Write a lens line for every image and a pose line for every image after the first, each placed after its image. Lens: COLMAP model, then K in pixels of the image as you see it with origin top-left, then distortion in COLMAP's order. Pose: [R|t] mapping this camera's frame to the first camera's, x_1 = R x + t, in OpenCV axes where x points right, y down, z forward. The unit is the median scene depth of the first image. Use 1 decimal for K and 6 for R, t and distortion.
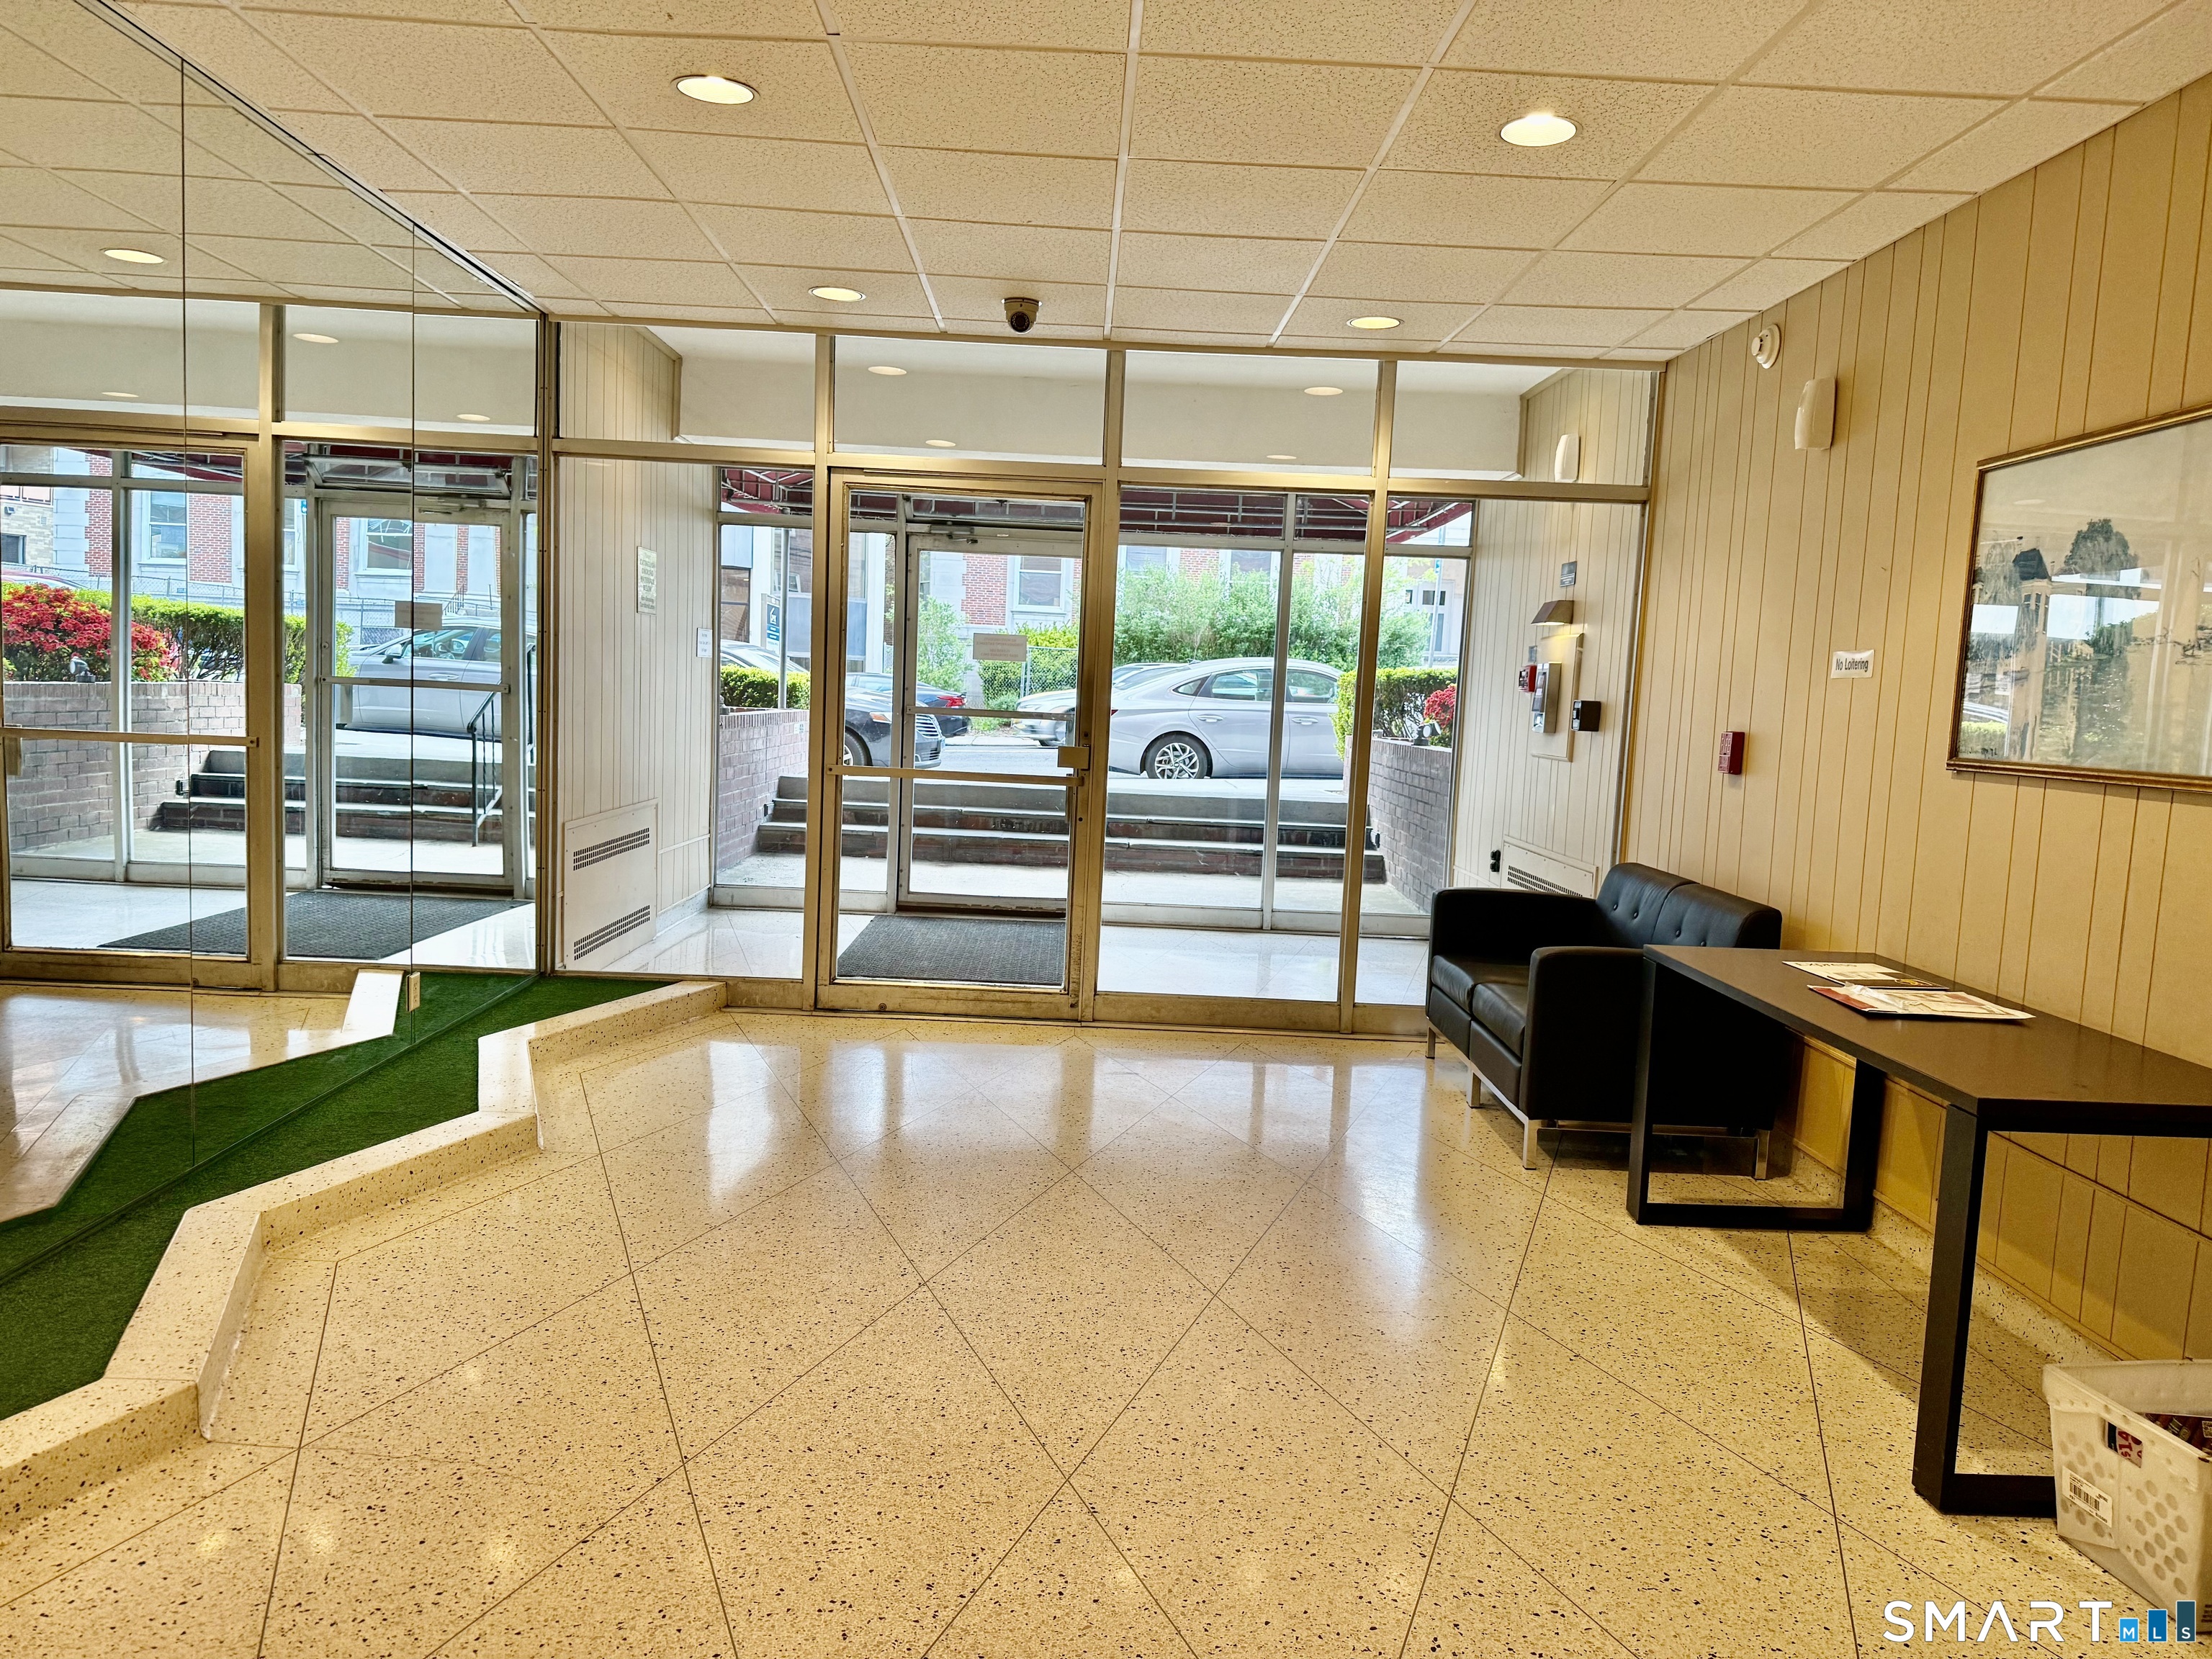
lens RADIAL K [[1531.5, 0, 1104.1], [0, 1531.5, 833.4], [0, 0, 1]] dist [-0.040720, -0.005861]
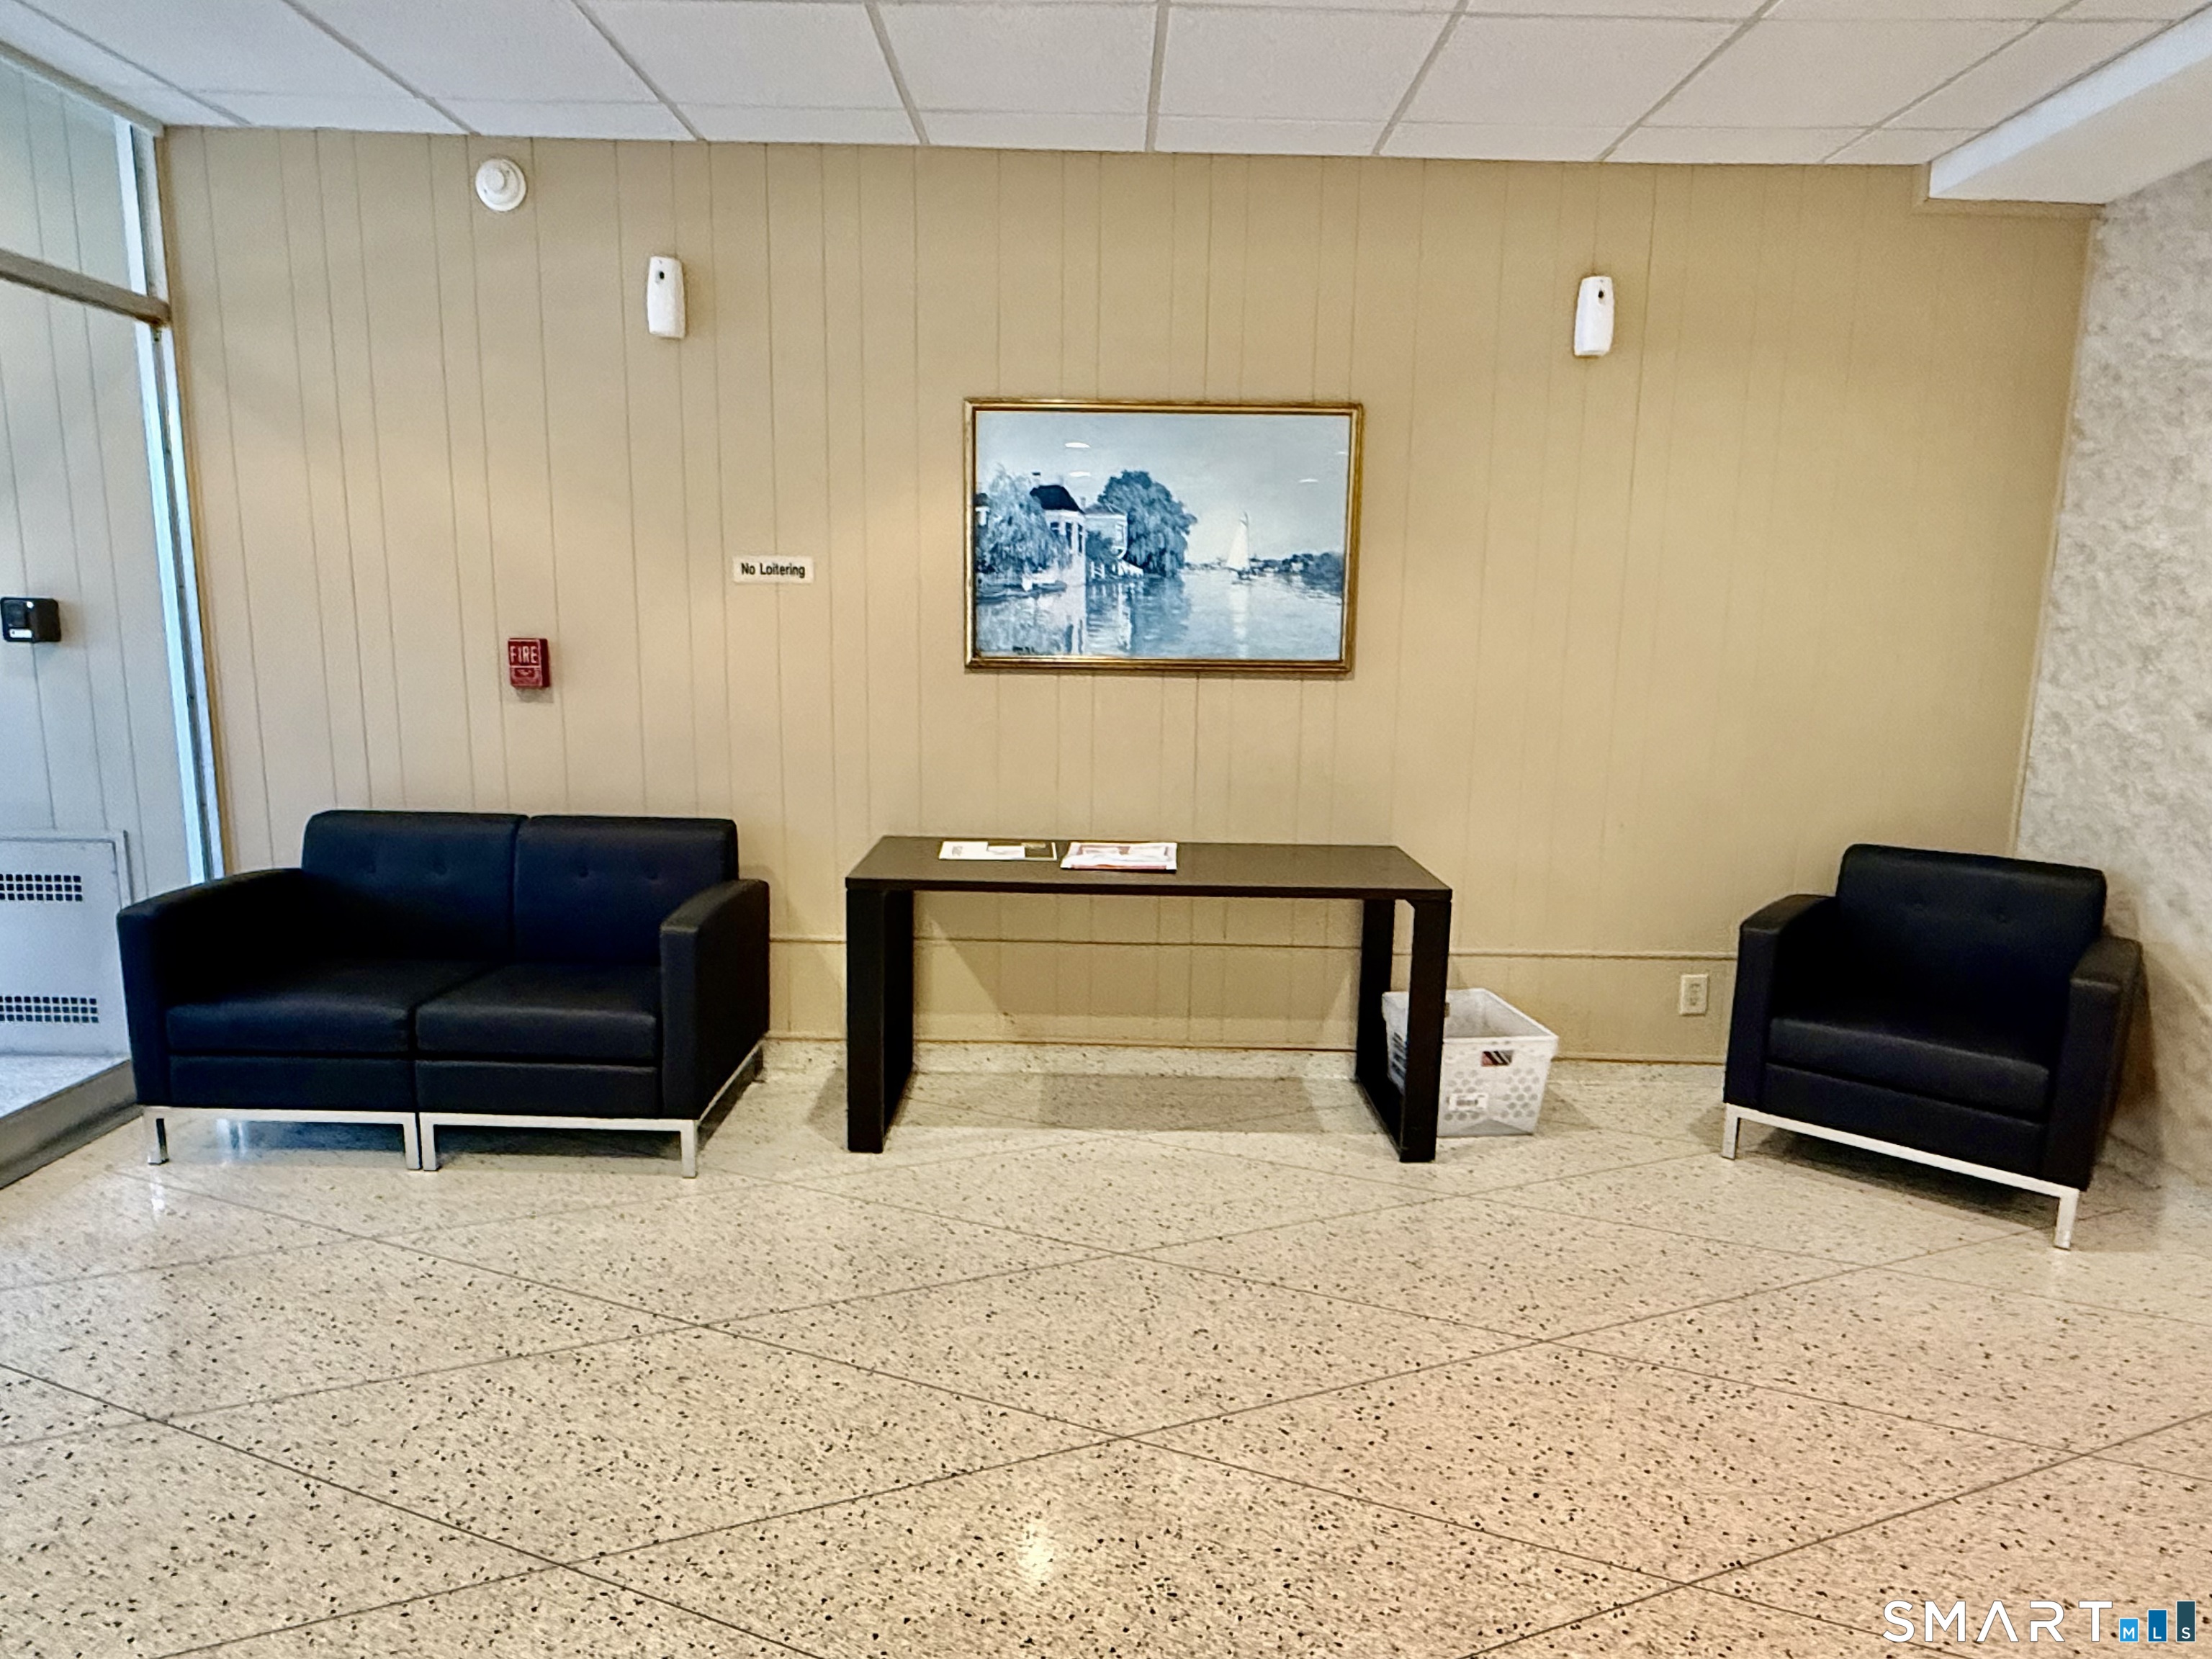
lens RADIAL K [[1279.9, 0, 1105.4], [0, 1279.9, 827.6], [0, 0, 1]] dist [-0.003670, -0.004736]
pose [[0.014192, -0.207448, 0.978143, -0.505977], [0.076049, 0.975632, 0.205812, -0.133210], [-0.997003, 0.071466, 0.029622, 0.994458]]
